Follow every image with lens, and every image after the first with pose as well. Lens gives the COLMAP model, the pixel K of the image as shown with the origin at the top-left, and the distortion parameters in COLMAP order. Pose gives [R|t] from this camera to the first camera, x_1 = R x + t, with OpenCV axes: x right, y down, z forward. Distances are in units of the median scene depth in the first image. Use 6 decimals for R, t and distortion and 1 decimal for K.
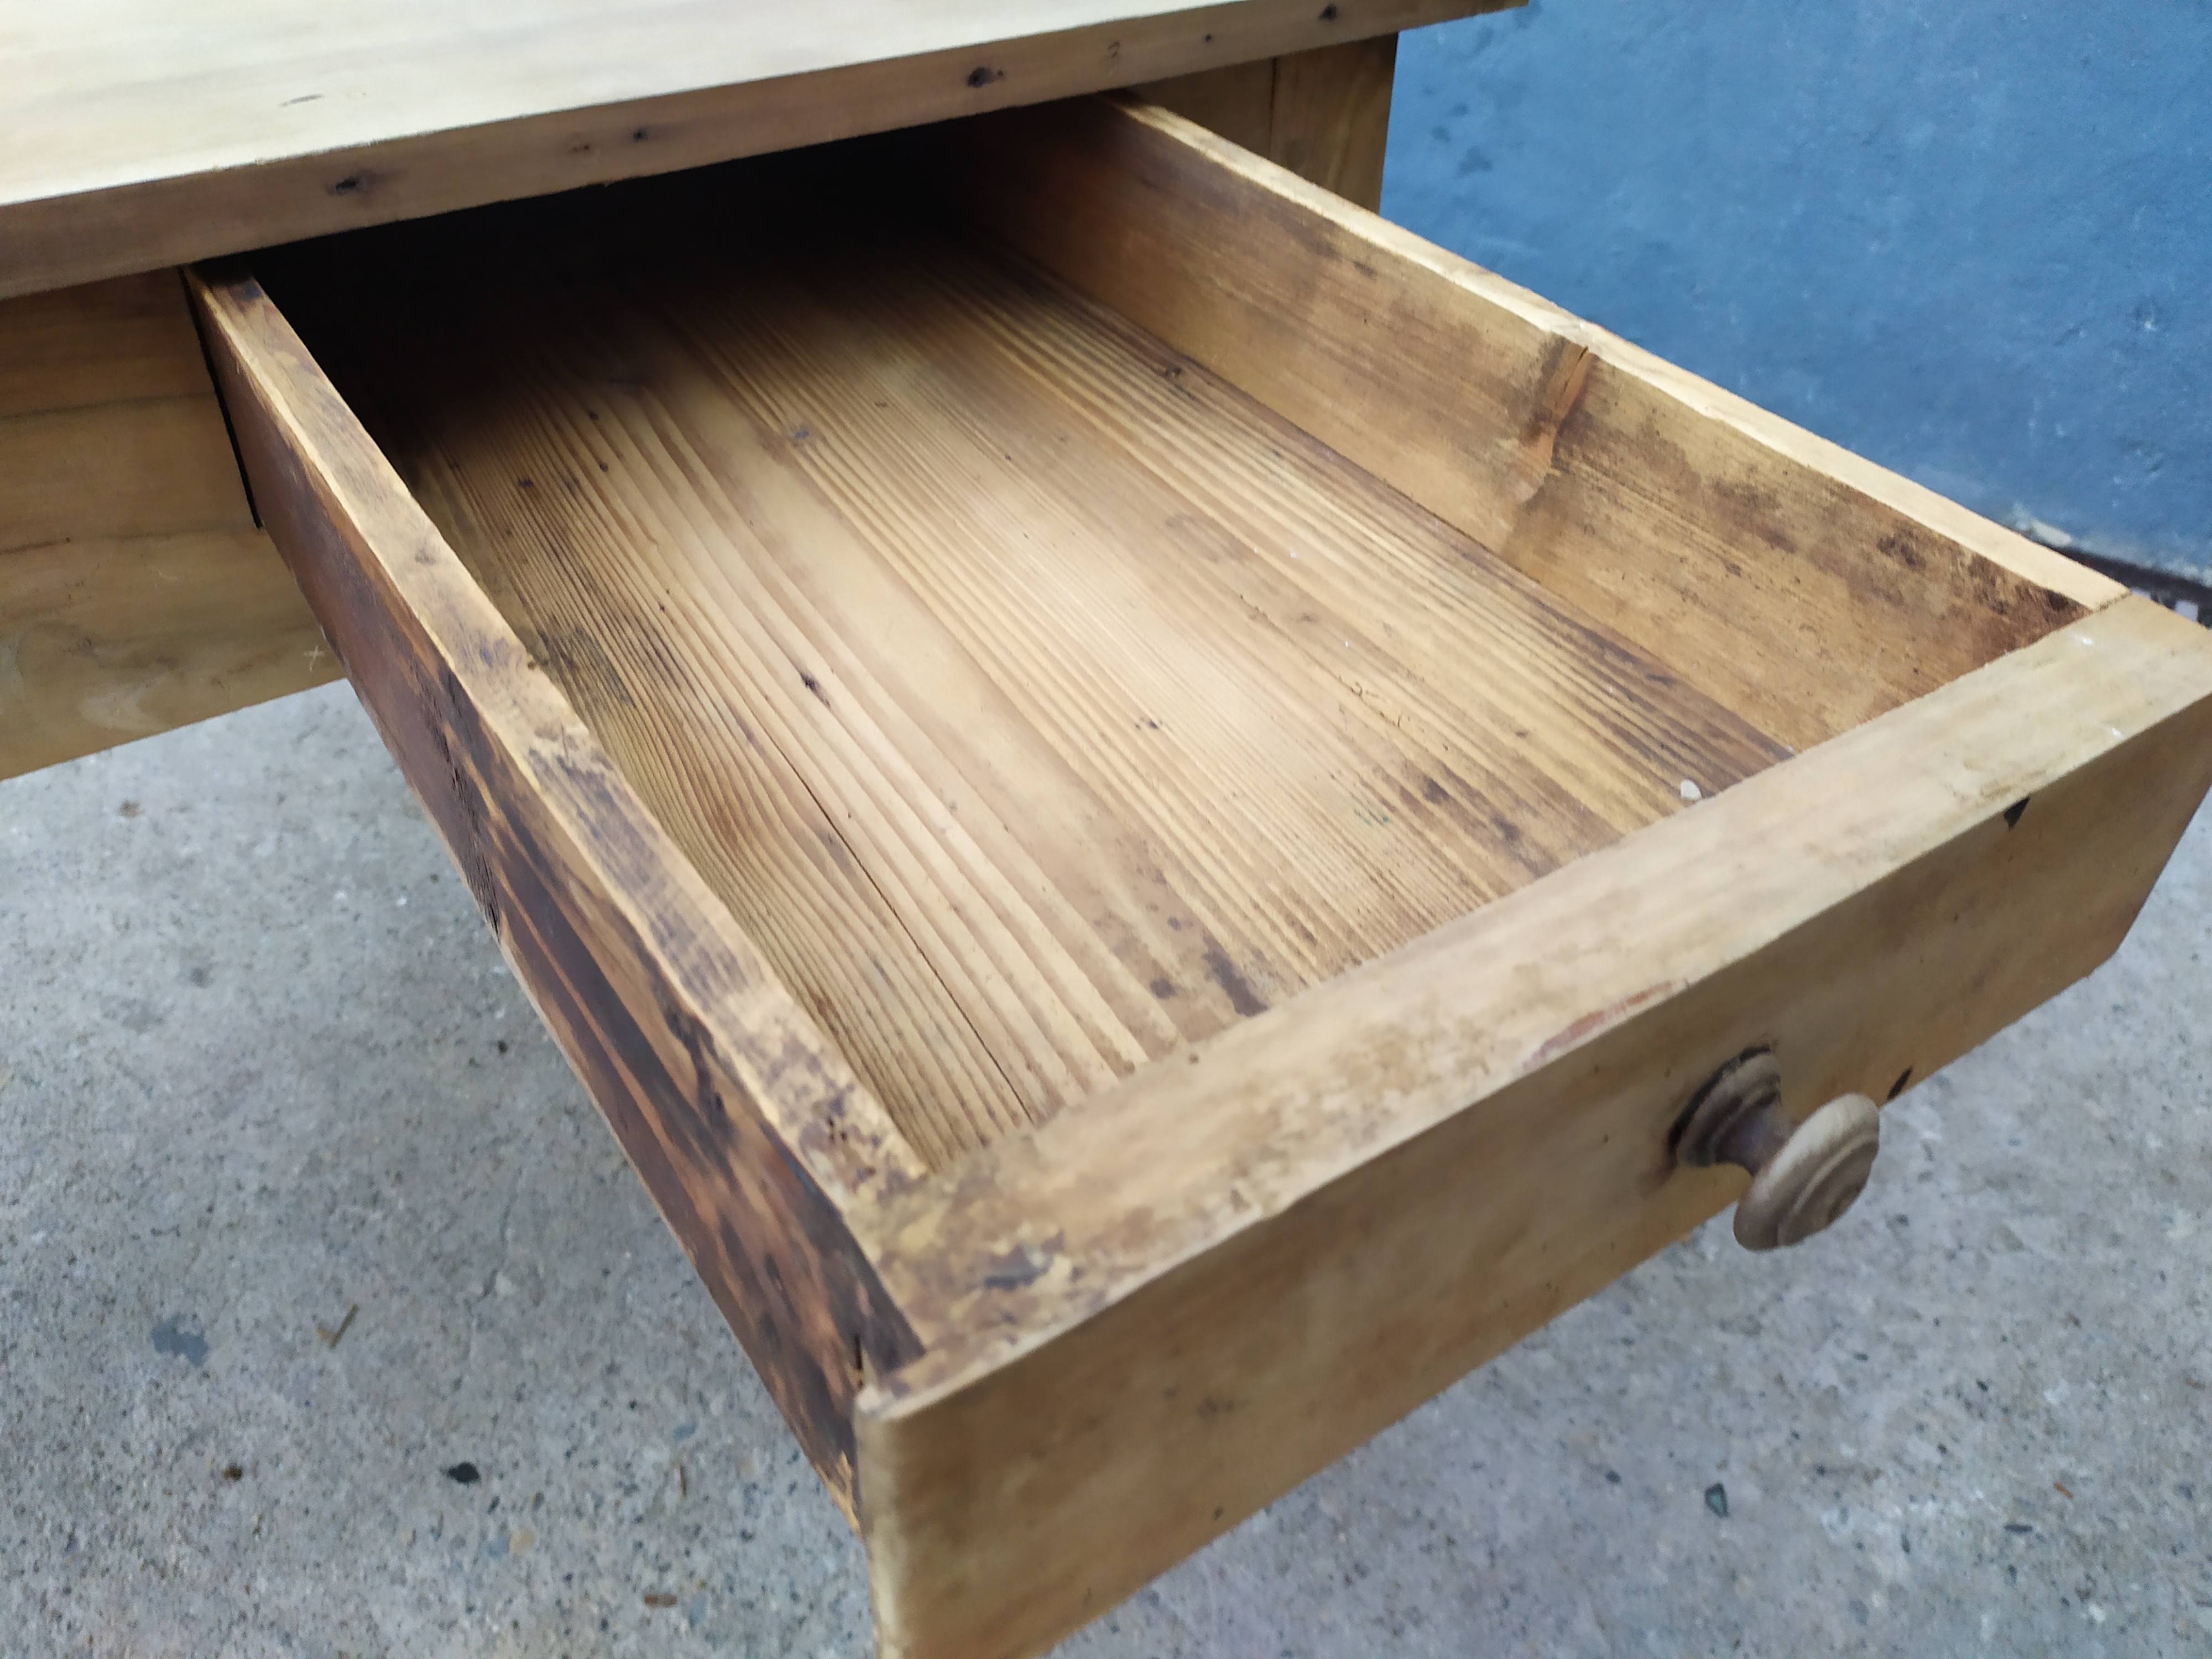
lens RADIAL K [[1744.0, 0, 1057.2], [0, 1744.0, 806.2], [0, 0, 1]] dist [0.043717, -0.066366]
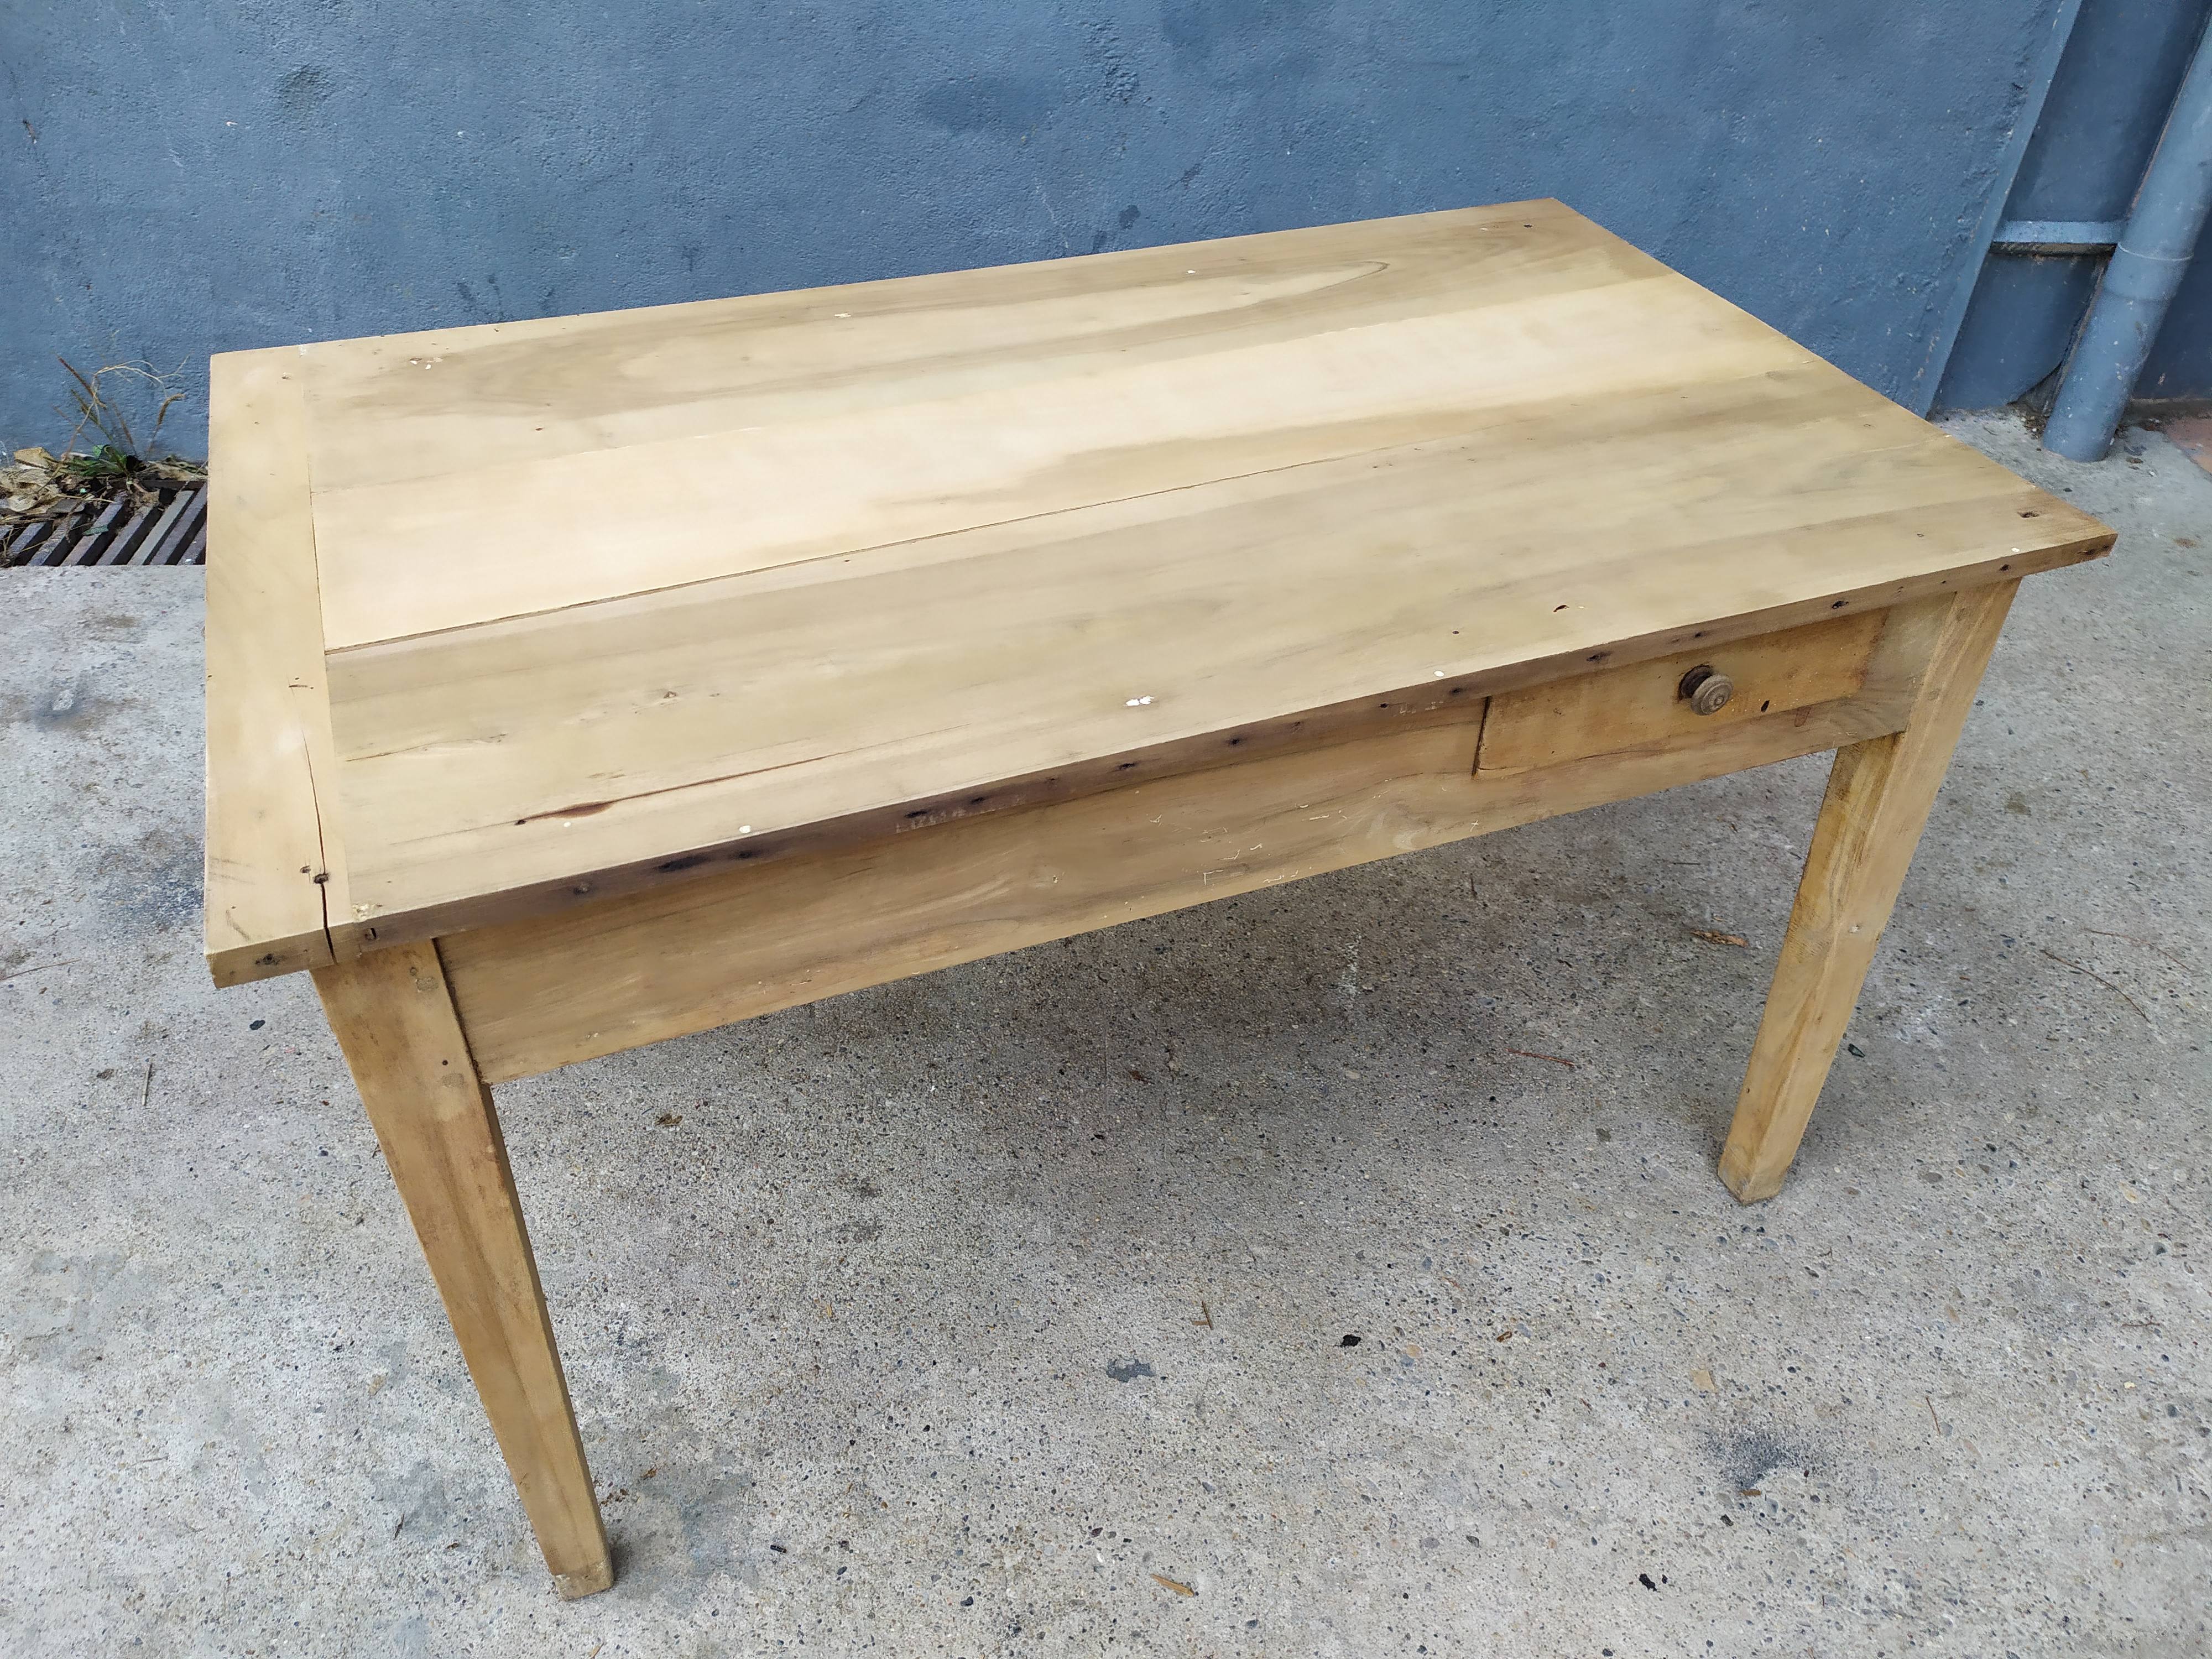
lens RADIAL K [[1692.1, 0, 1070.3], [0, 1692.1, 835.5], [0, 0, 1]] dist [0.066377, -0.081924]
pose [[0.837349, -0.357853, 0.413266, -1.104085], [0.345916, 0.932220, 0.106336, -0.336556], [-0.423307, 0.053915, 0.904381, -0.368942]]
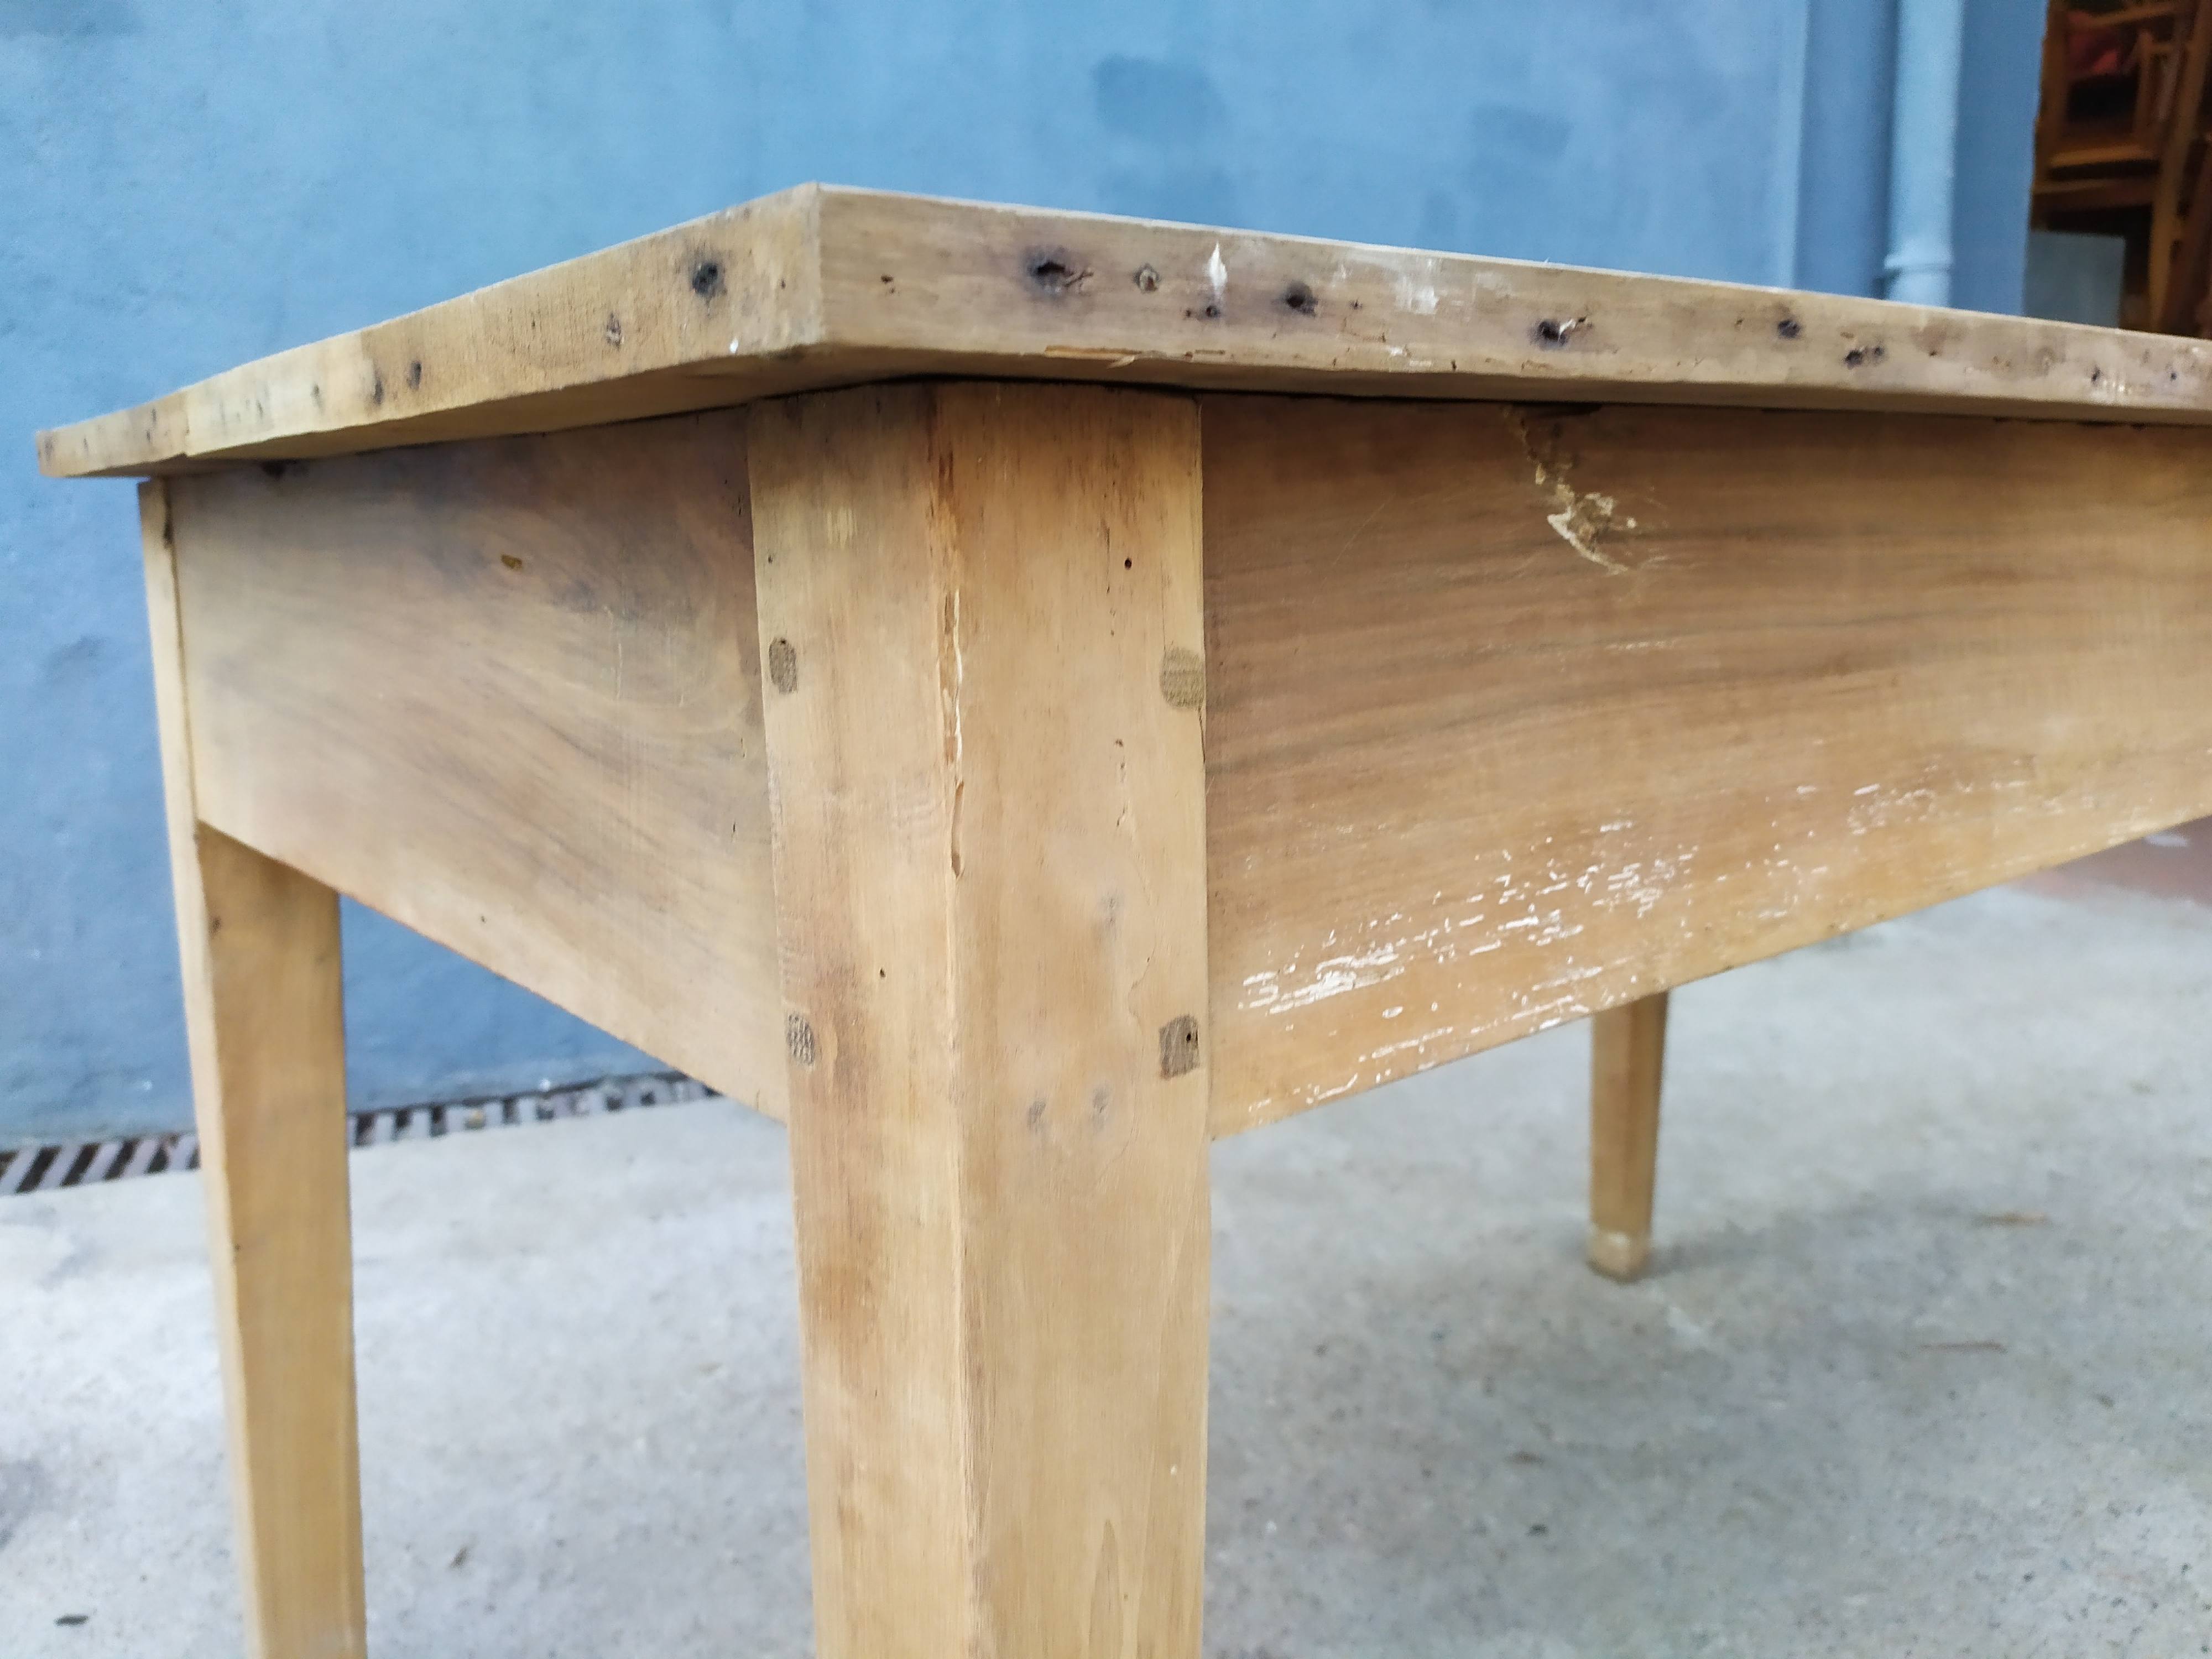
lens RADIAL K [[1744.0, 0, 1057.2], [0, 1744.0, 806.2], [0, 0, 1]] dist [0.043717, -0.066366]
pose [[0.638487, -0.165338, 0.751663, -1.569386], [0.509474, 0.822828, -0.251773, -0.121516], [-0.576862, 0.543707, 0.609601, 0.430722]]
